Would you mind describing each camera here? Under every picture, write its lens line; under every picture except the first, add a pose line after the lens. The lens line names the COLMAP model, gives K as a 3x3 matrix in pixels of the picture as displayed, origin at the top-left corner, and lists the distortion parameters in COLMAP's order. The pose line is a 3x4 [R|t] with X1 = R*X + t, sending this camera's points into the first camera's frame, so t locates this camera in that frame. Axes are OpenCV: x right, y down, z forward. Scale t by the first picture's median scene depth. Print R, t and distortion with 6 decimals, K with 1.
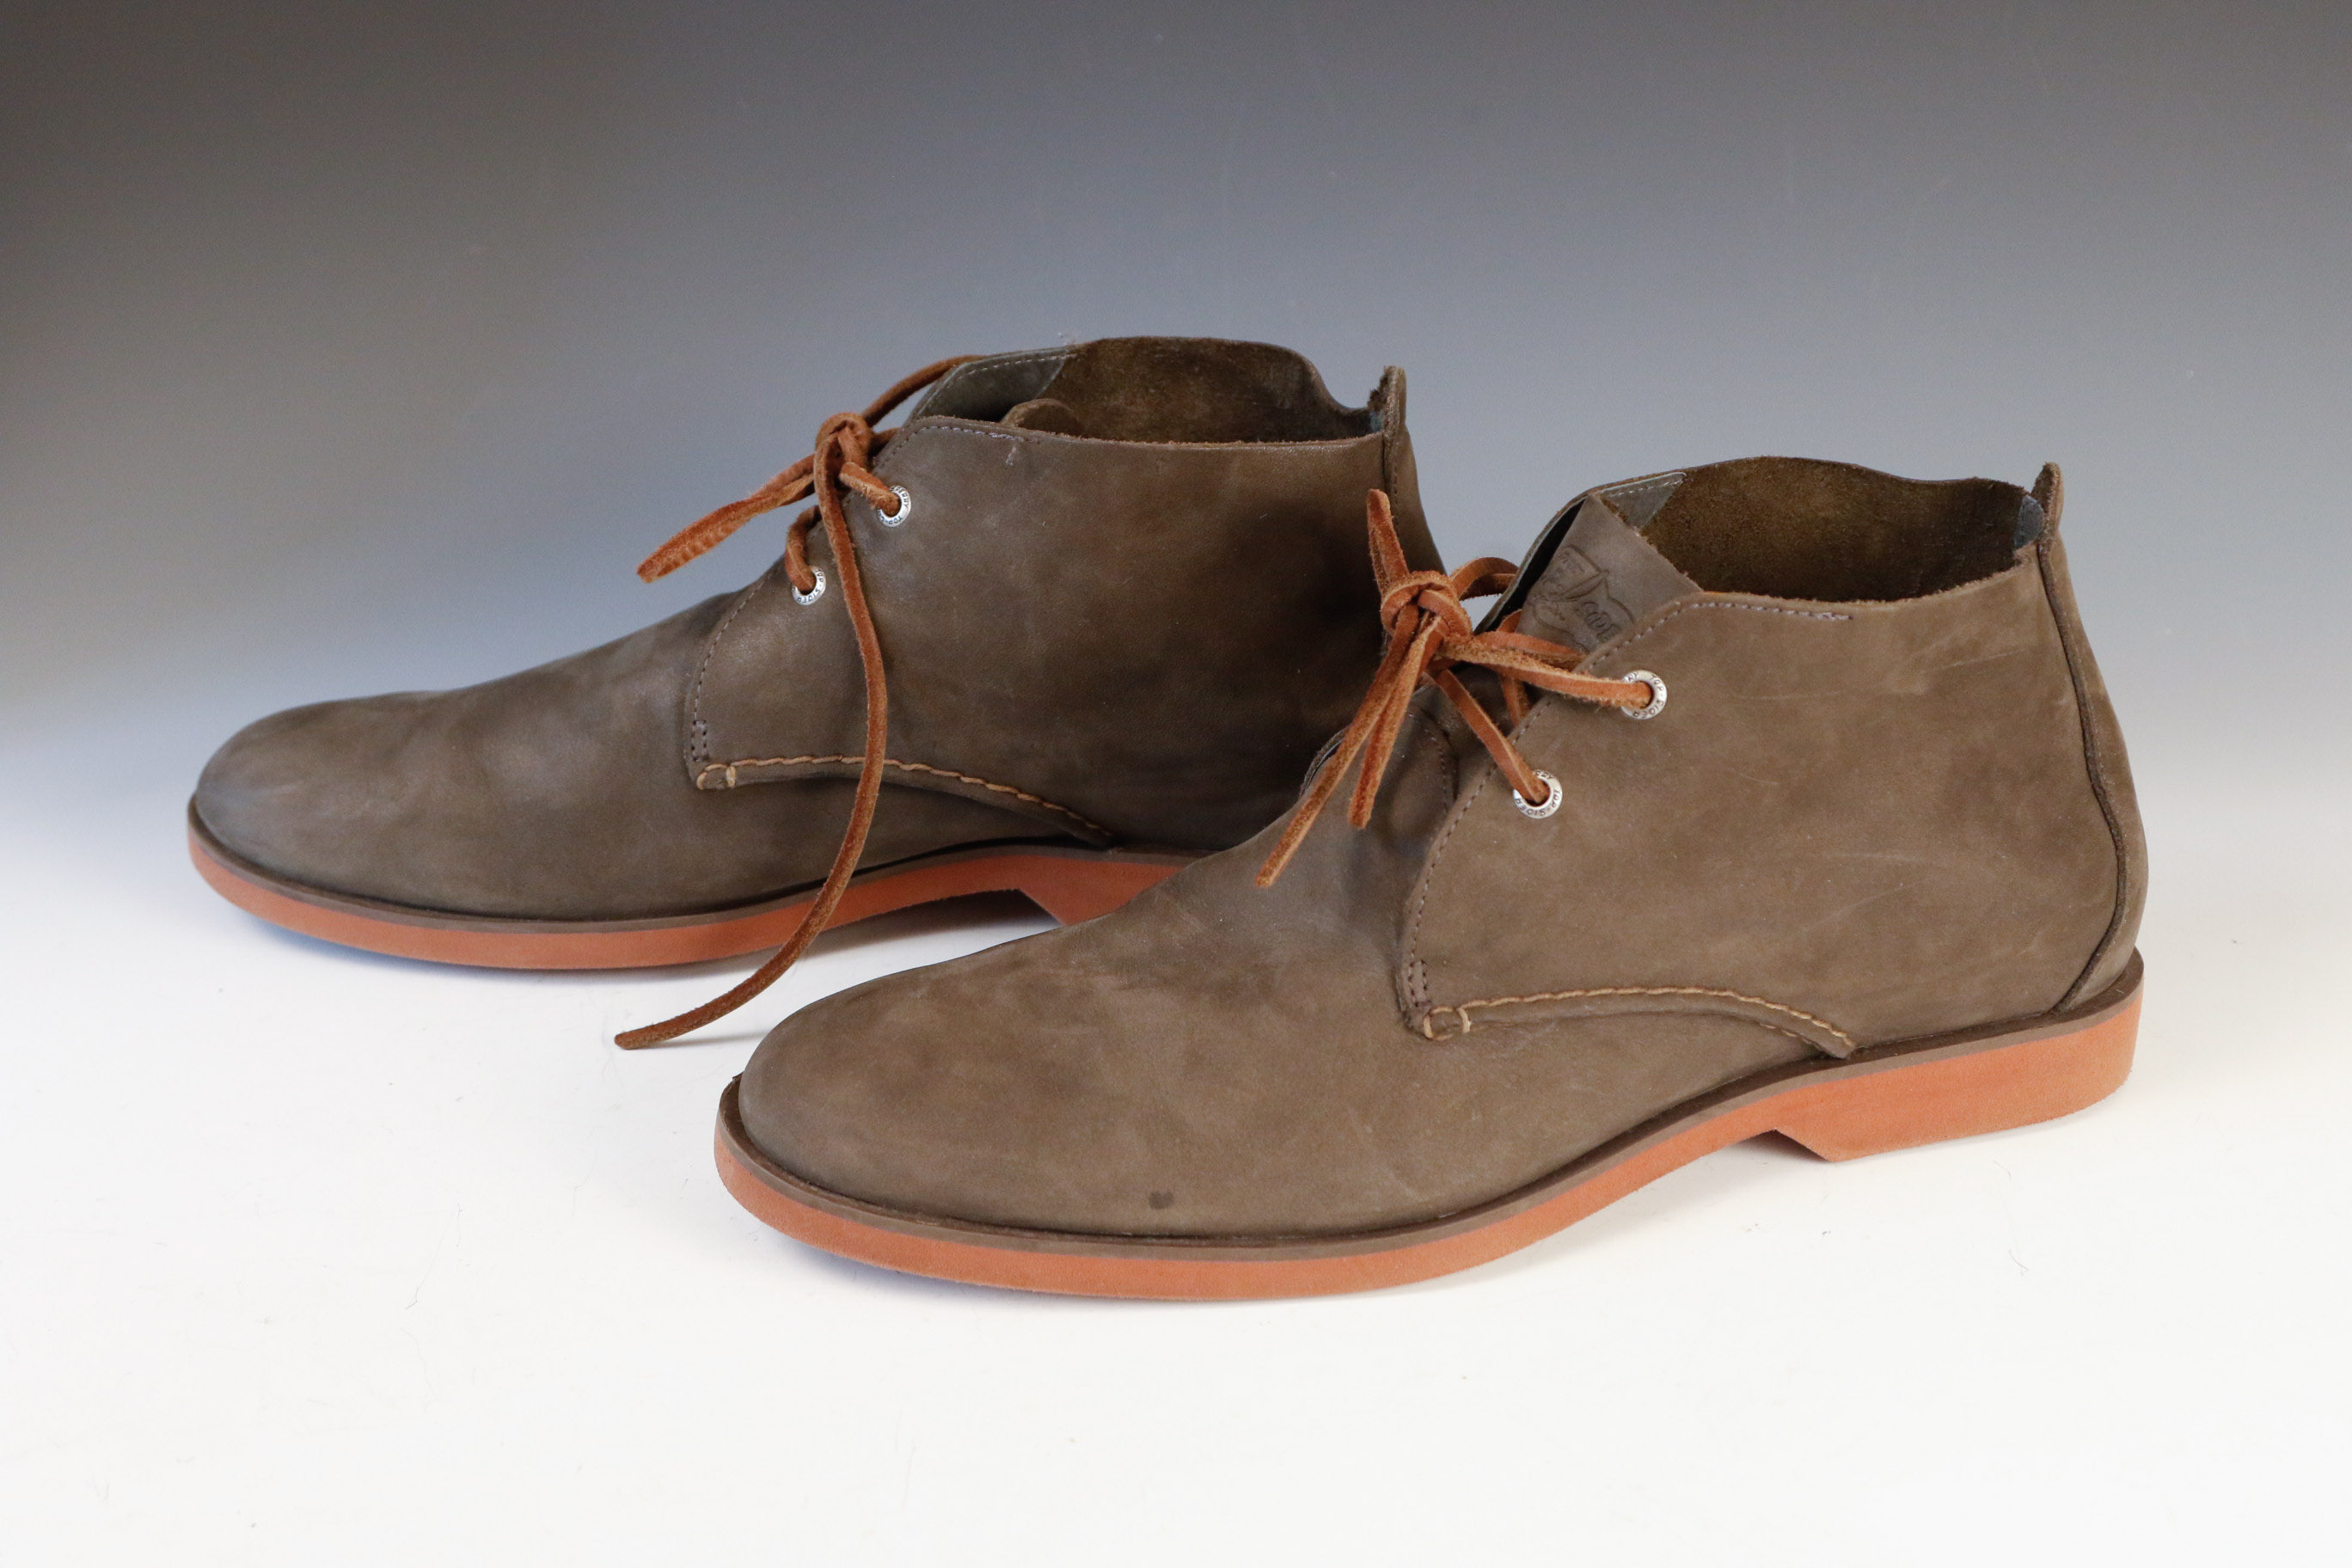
lens RADIAL K [[3456.3, 0, 1190.0], [0, 3456.3, 794.1], [0, 0, 1]] dist [-0.040598, 0.000000]
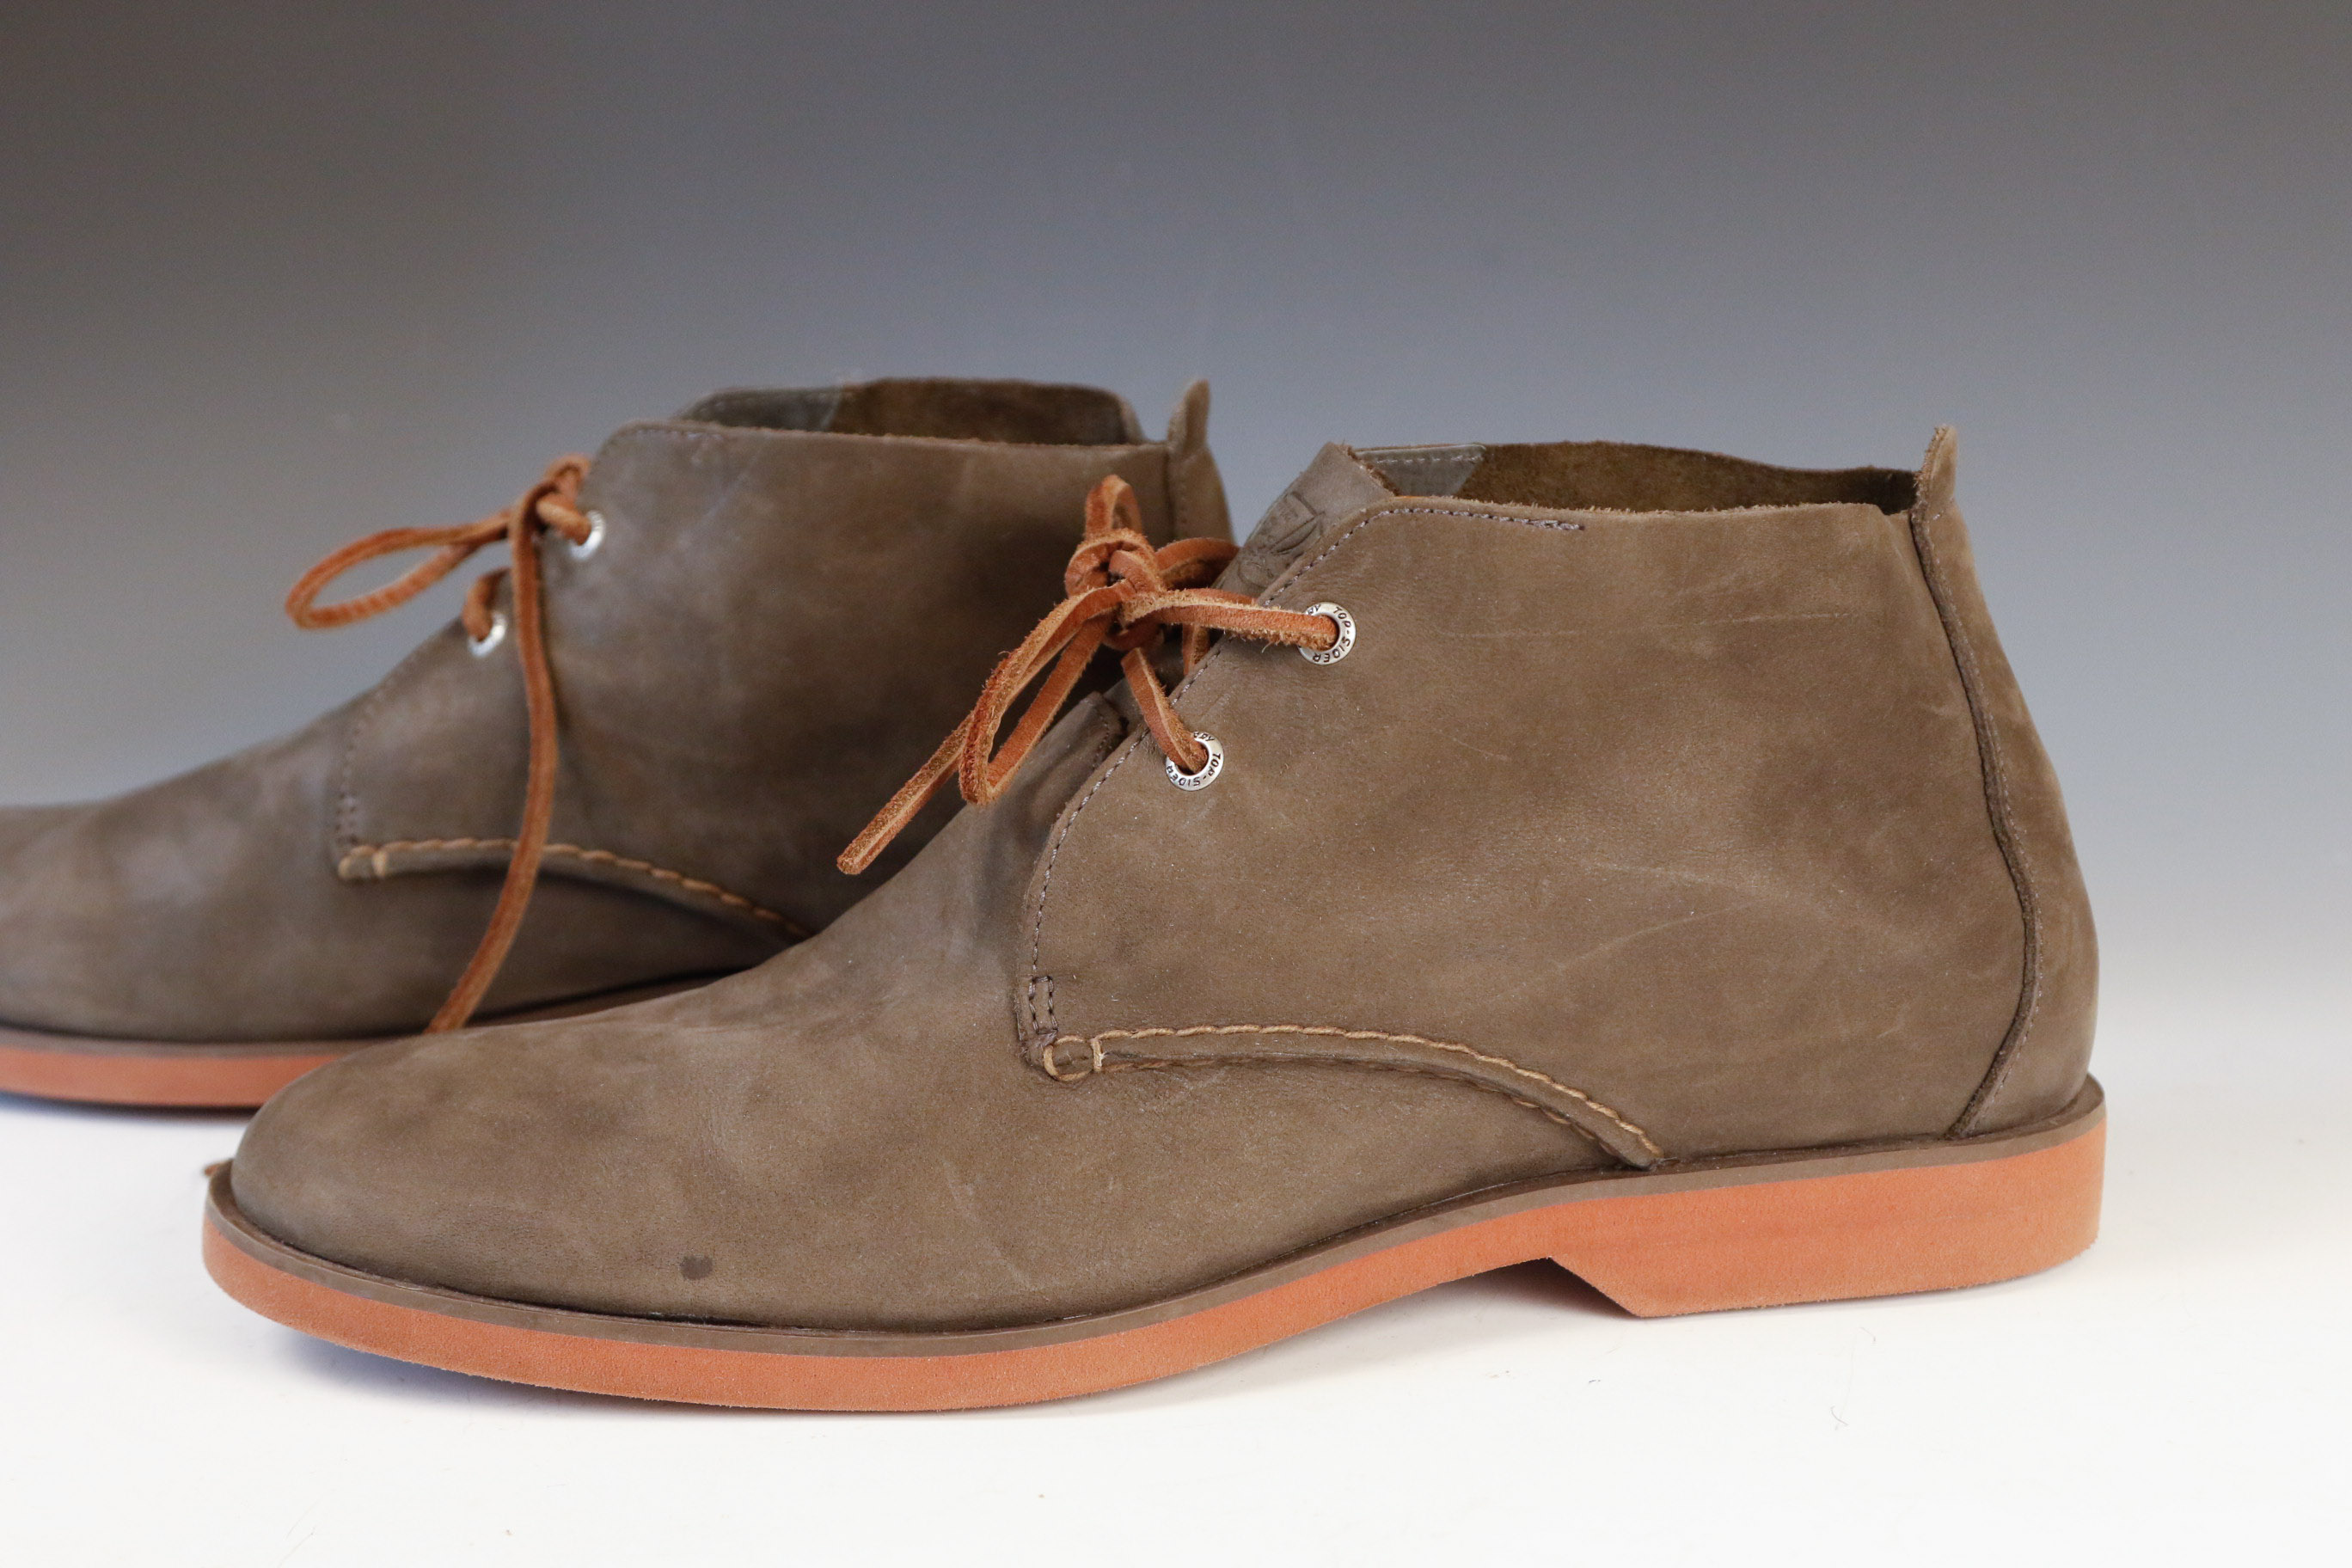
lens RADIAL K [[4061.0, 0, 1170.4], [0, 4061.0, 776.4], [0, 0, 1]] dist [0.006456, 0.000000]
pose [[0.986313, 0.016529, -0.164053, 0.240112], [-0.051651, 0.975858, -0.212213, 0.194173], [0.156585, 0.217781, 0.963355, 0.109289]]
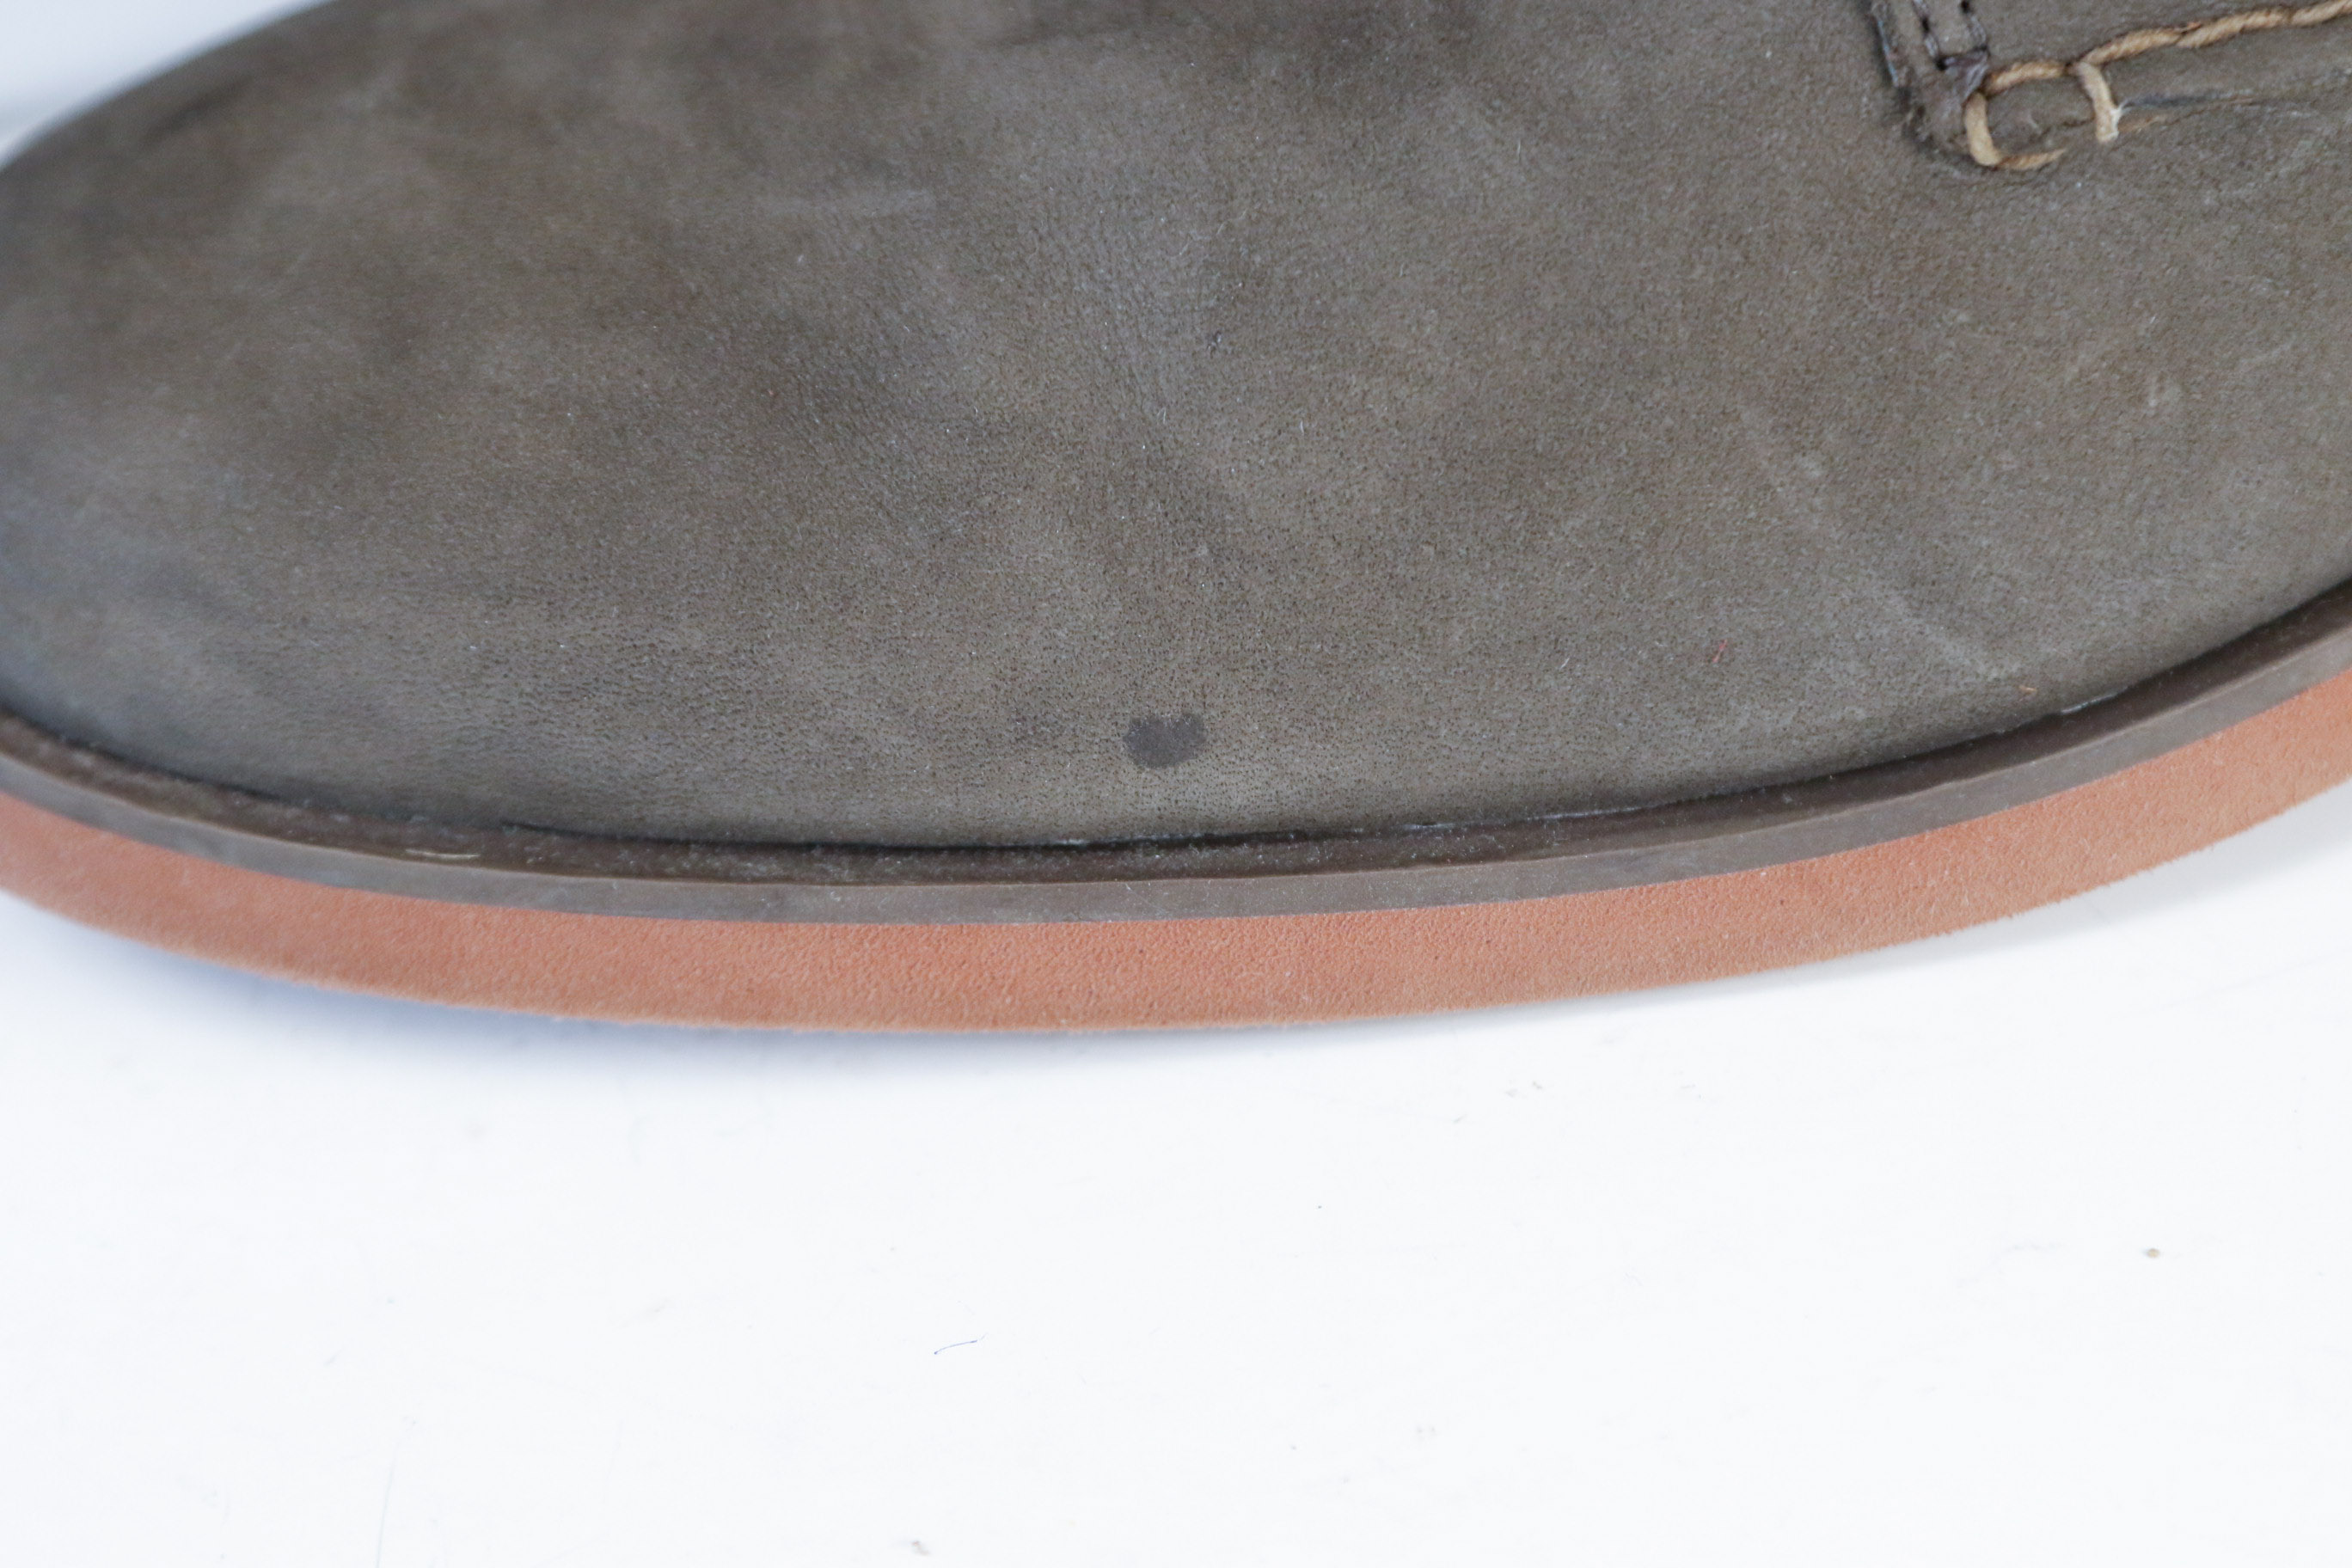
lens RADIAL K [[9464.9, 0, 1169.7], [0, 9464.9, 787.8], [0, 0, 1]] dist [0.364929, 0.000000]
pose [[0.994393, -0.064889, -0.083493, 0.062752], [0.083243, 0.967280, 0.239668, -0.083927], [0.065210, -0.245275, 0.967258, 0.158174]]
